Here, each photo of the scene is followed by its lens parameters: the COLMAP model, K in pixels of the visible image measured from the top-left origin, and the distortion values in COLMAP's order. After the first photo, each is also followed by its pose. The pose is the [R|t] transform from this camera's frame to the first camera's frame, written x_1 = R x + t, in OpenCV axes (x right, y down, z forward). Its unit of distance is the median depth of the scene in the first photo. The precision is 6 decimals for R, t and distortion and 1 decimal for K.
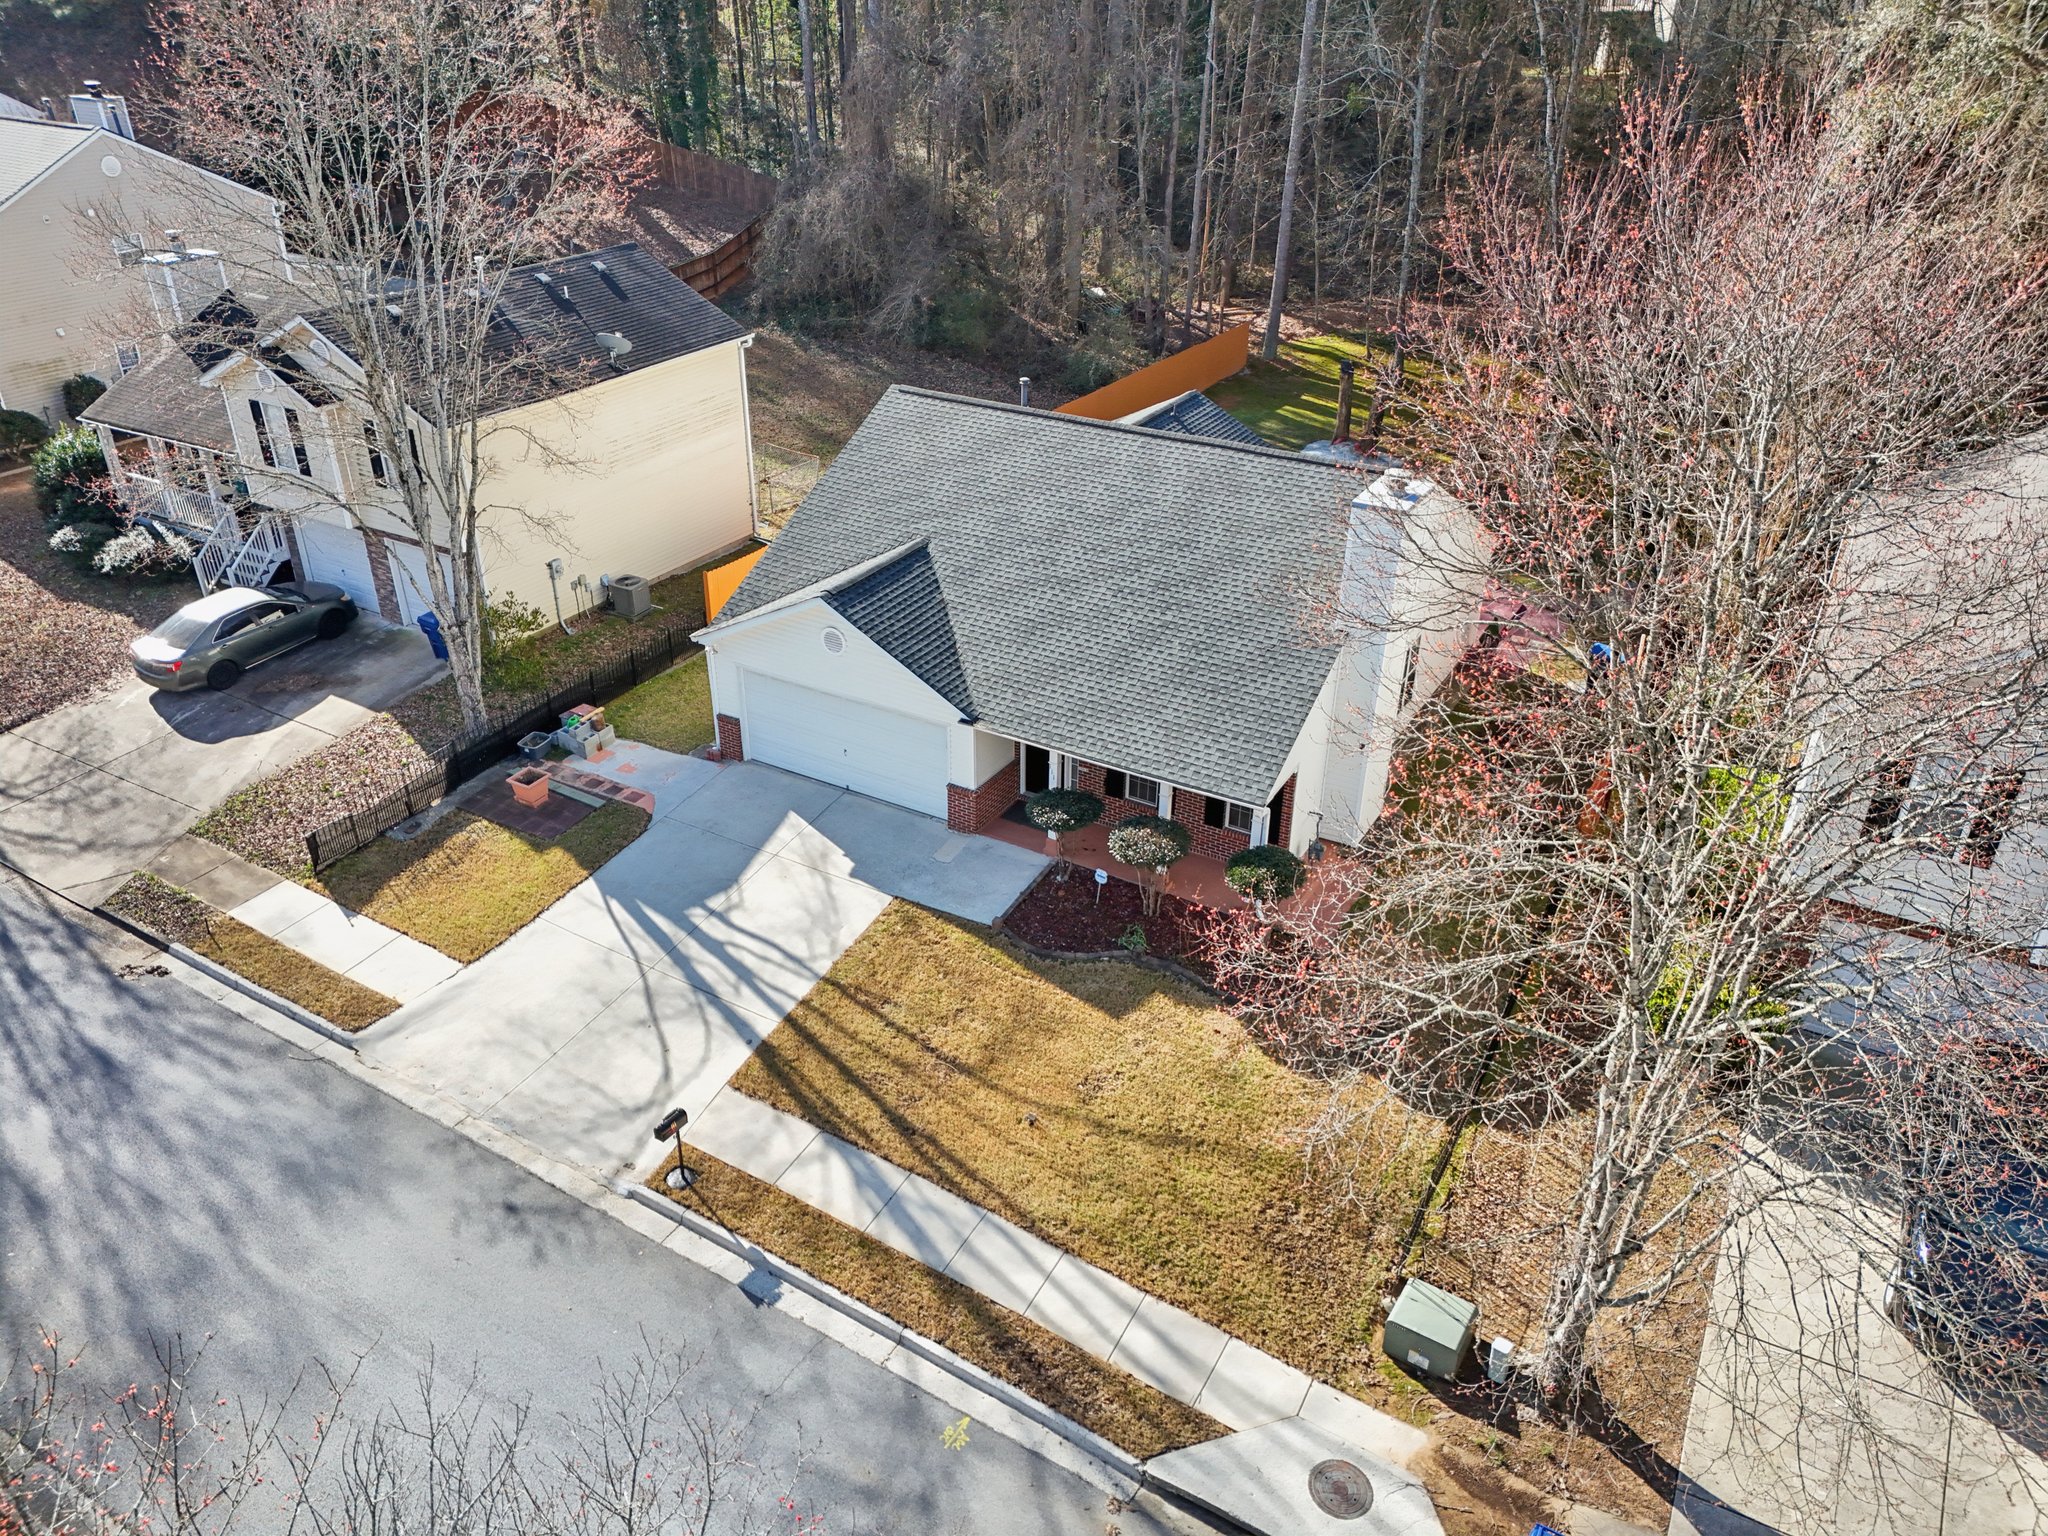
lens RADIAL K [[1482.2, 0, 1019.6], [0, 1482.2, 761.8], [0, 0, 1]] dist [0.085614, -0.076124]
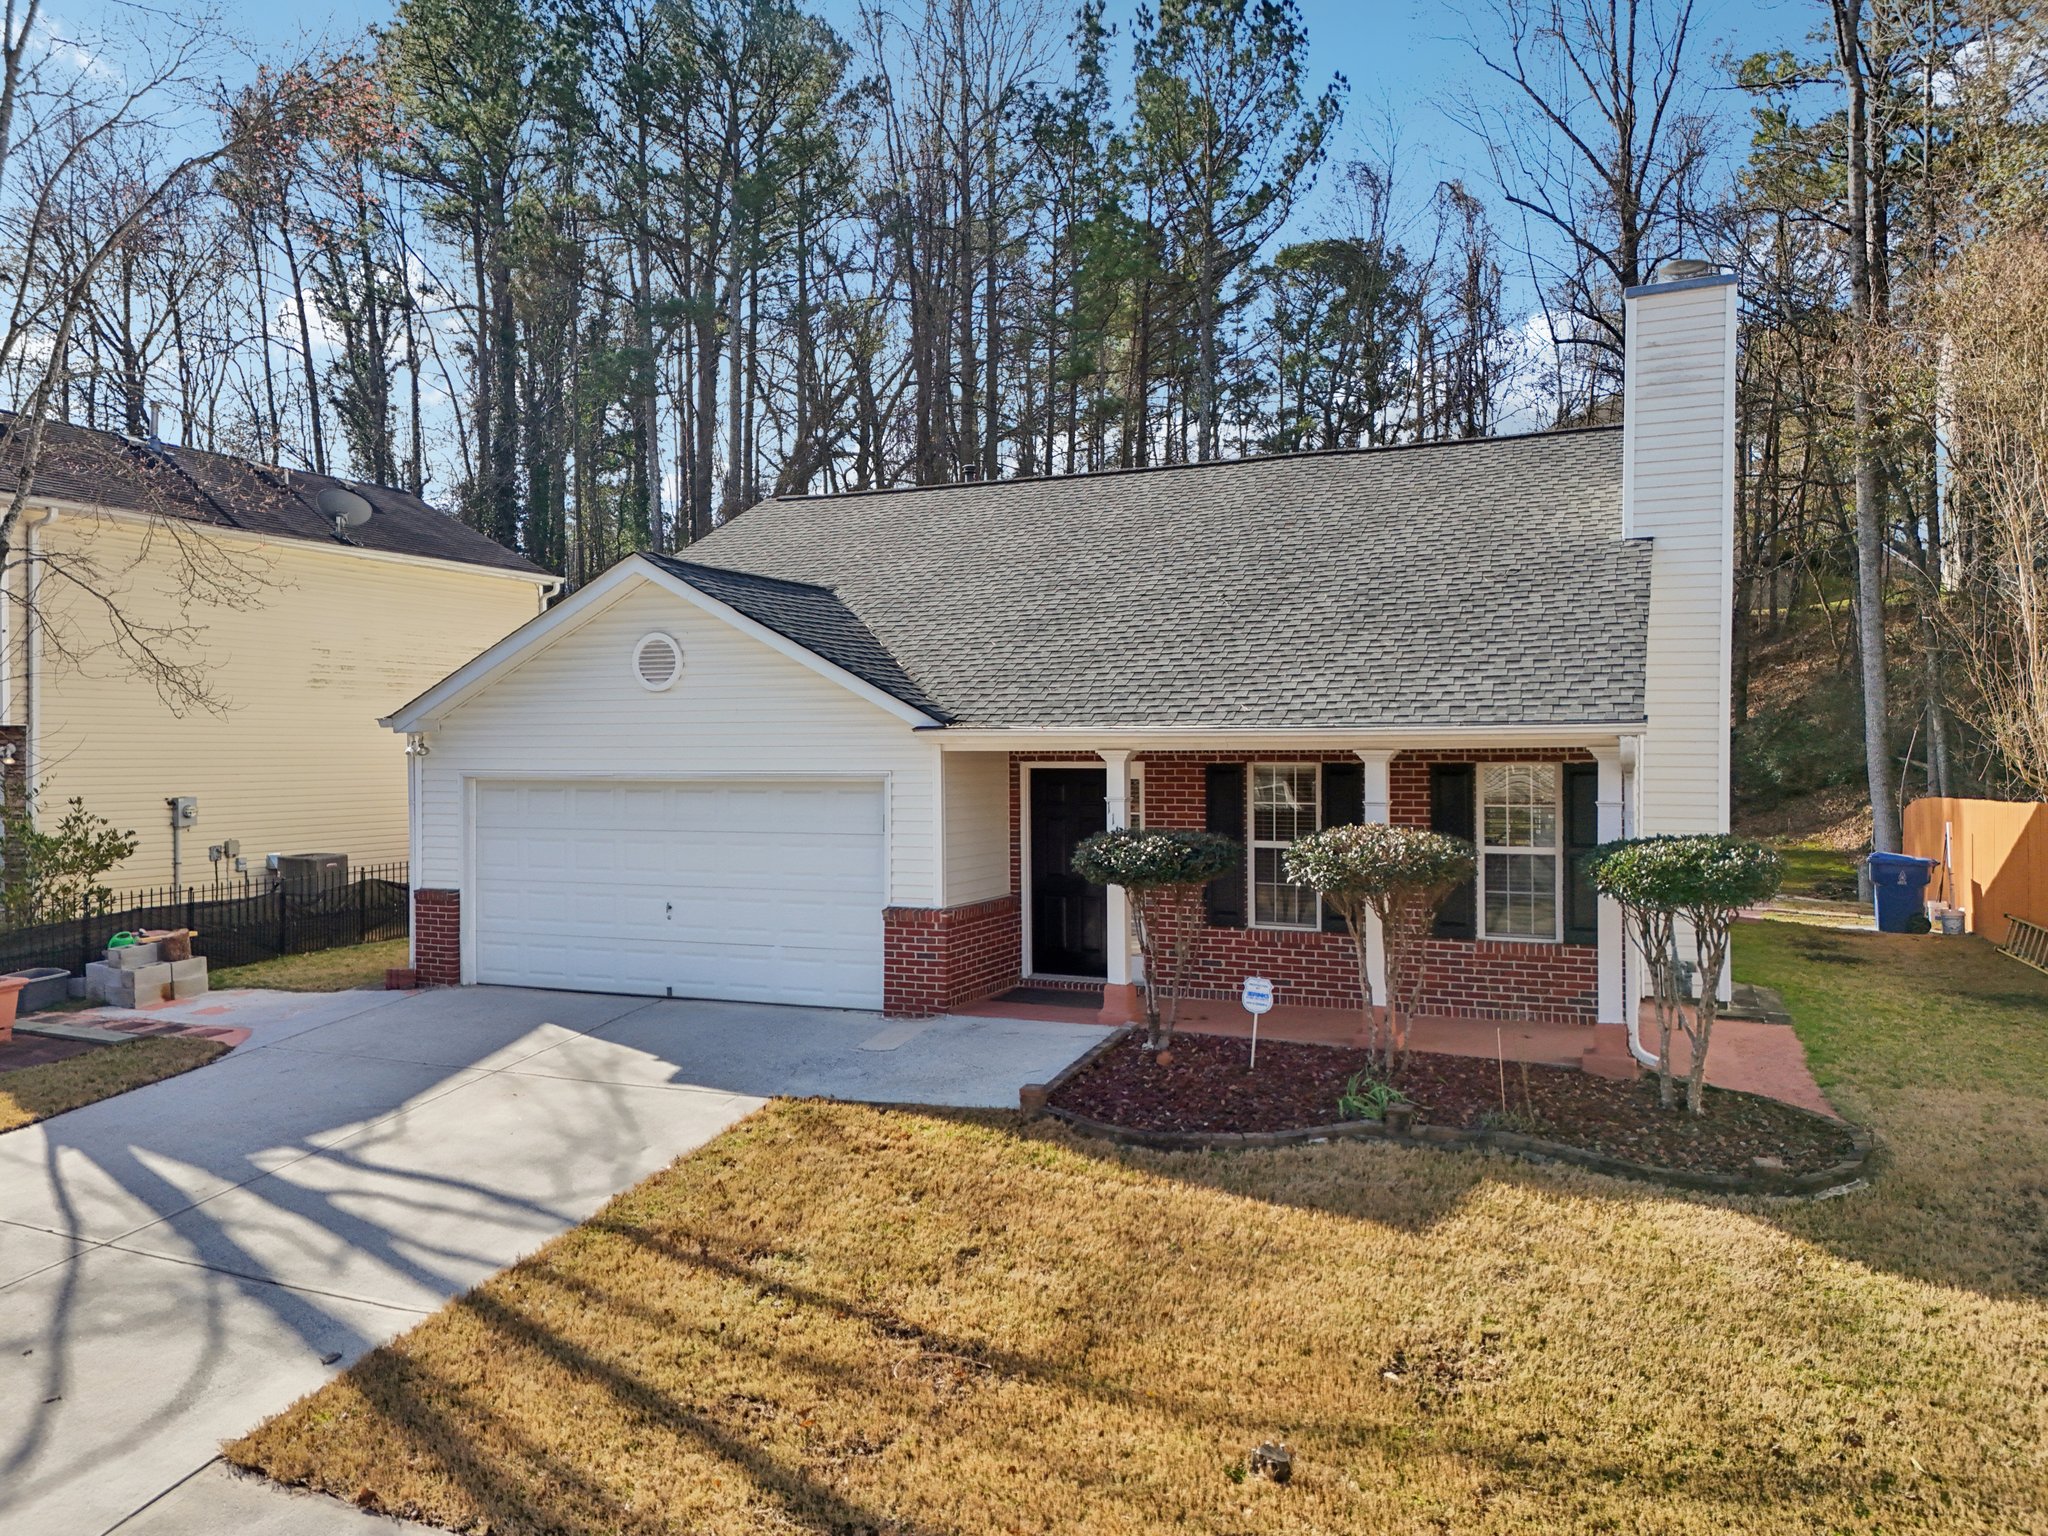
lens RADIAL K [[1492.9, 0, 1016.7], [0, 1492.9, 777.6], [0, 0, 1]] dist [0.076029, -0.067193]
pose [[0.993664, -0.011786, 0.111774, -0.066426], [0.062970, 0.882126, -0.466785, 0.229846], [-0.093097, 0.470865, 0.877279, 0.608363]]
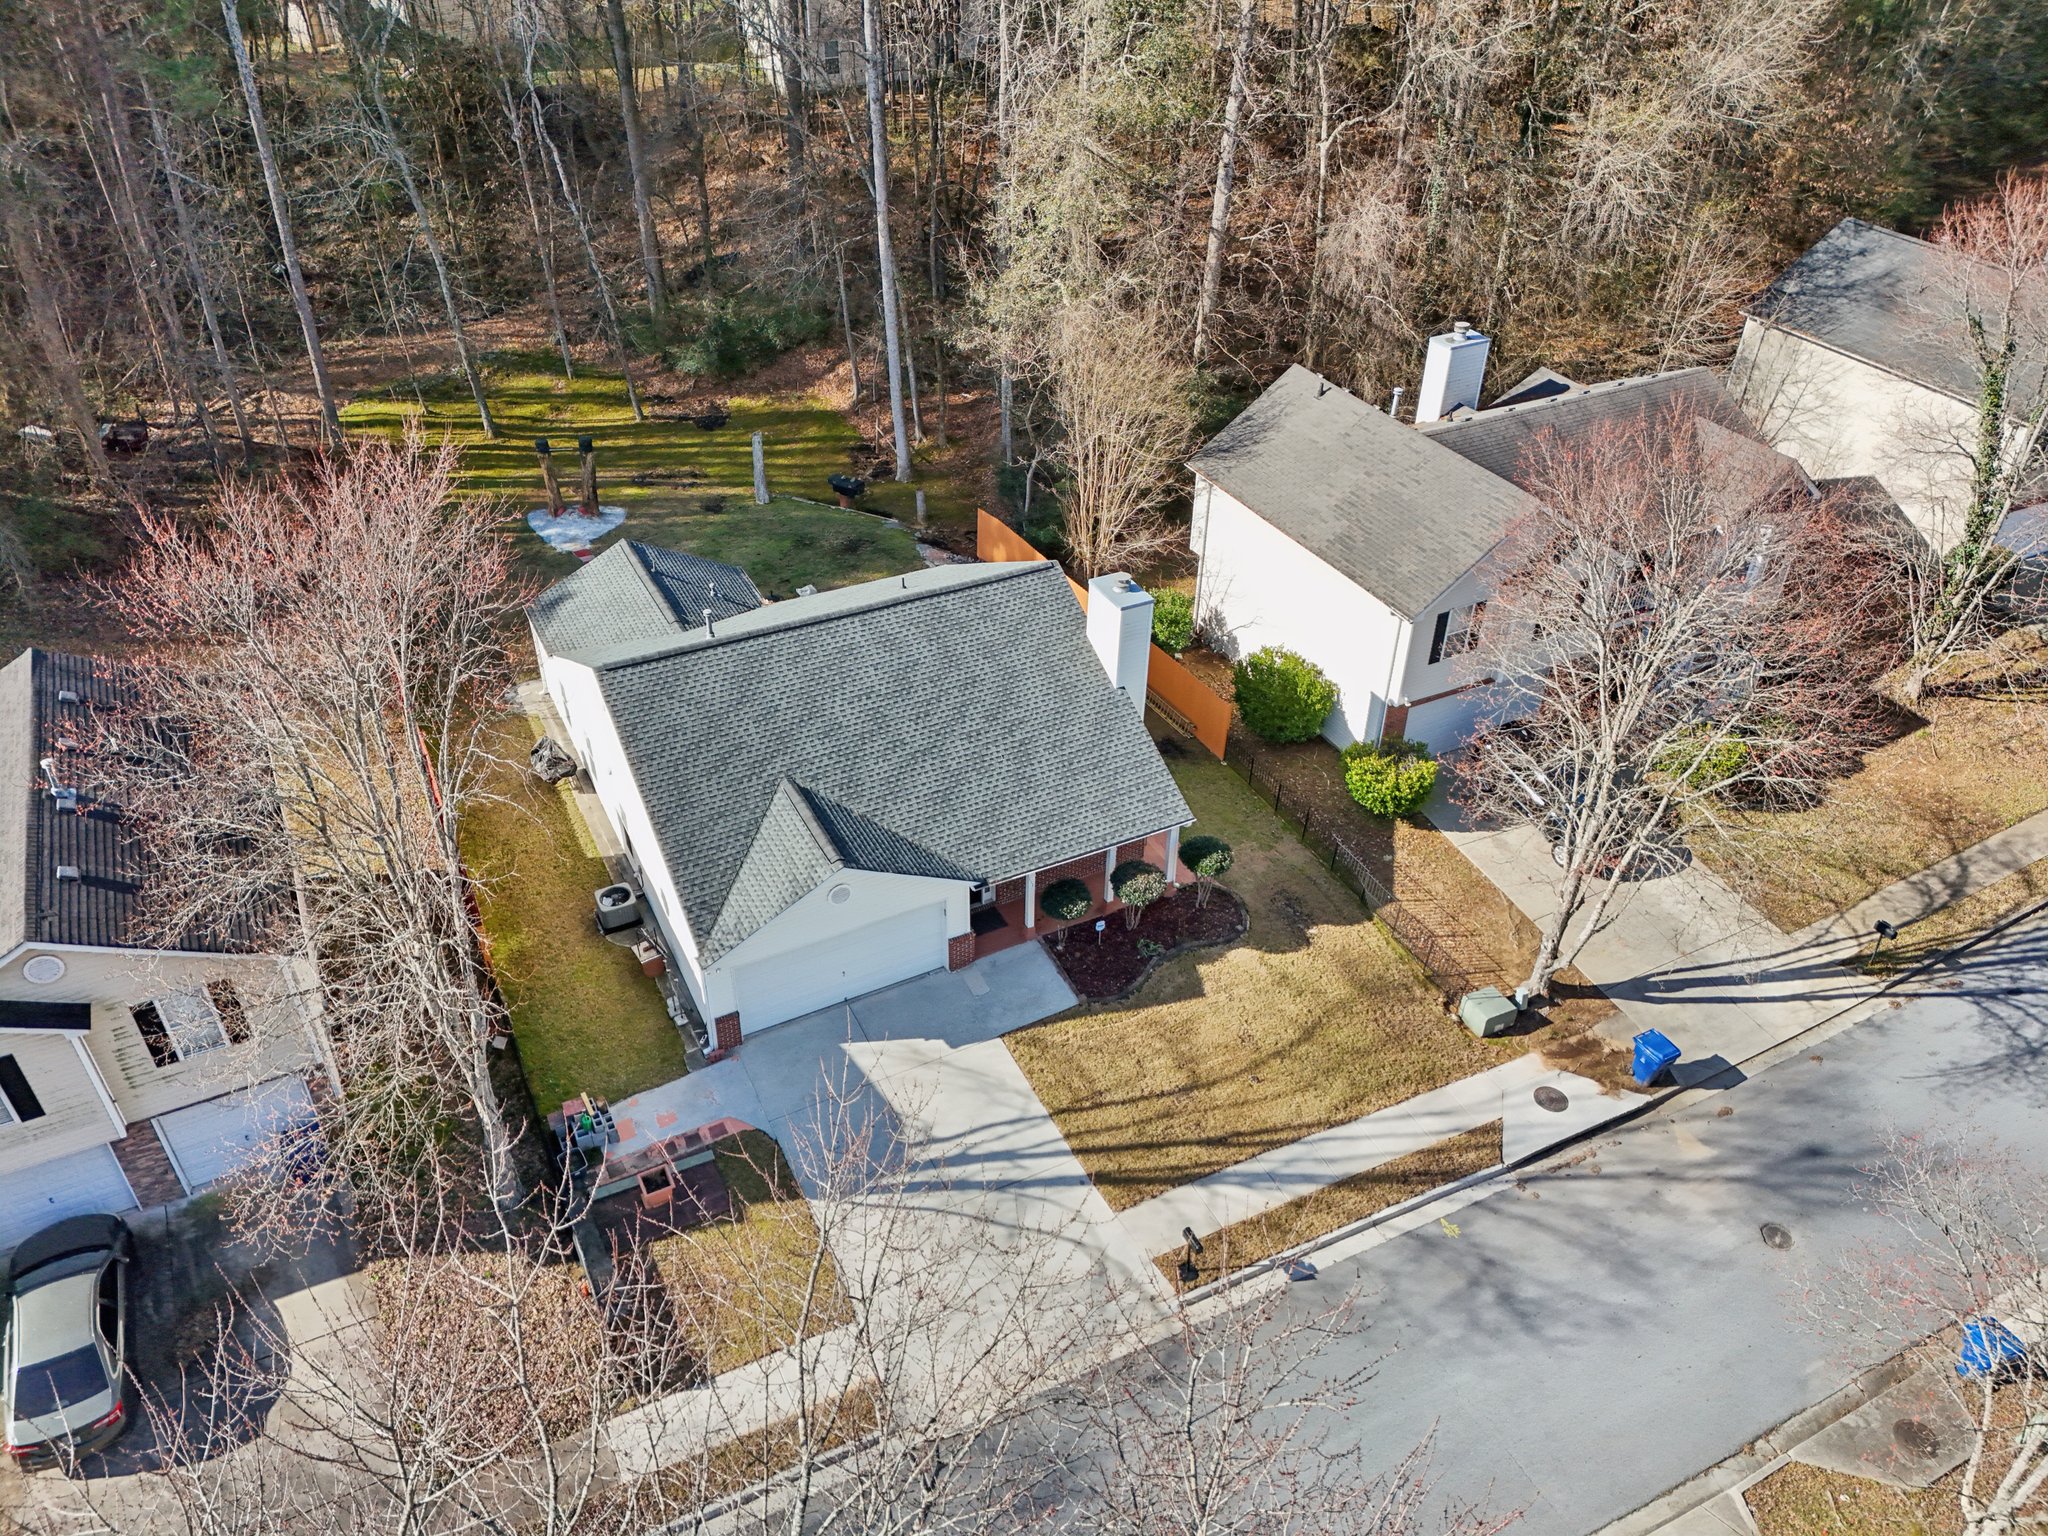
lens RADIAL K [[1482.2, 0, 1019.6], [0, 1482.2, 761.8], [0, 0, 1]] dist [0.085614, -0.076124]
pose [[0.539302, -0.490119, 0.684789, -0.870436], [0.402491, 0.864306, 0.301623, -0.509693], [-0.739698, 0.112956, 0.663391, 0.140650]]
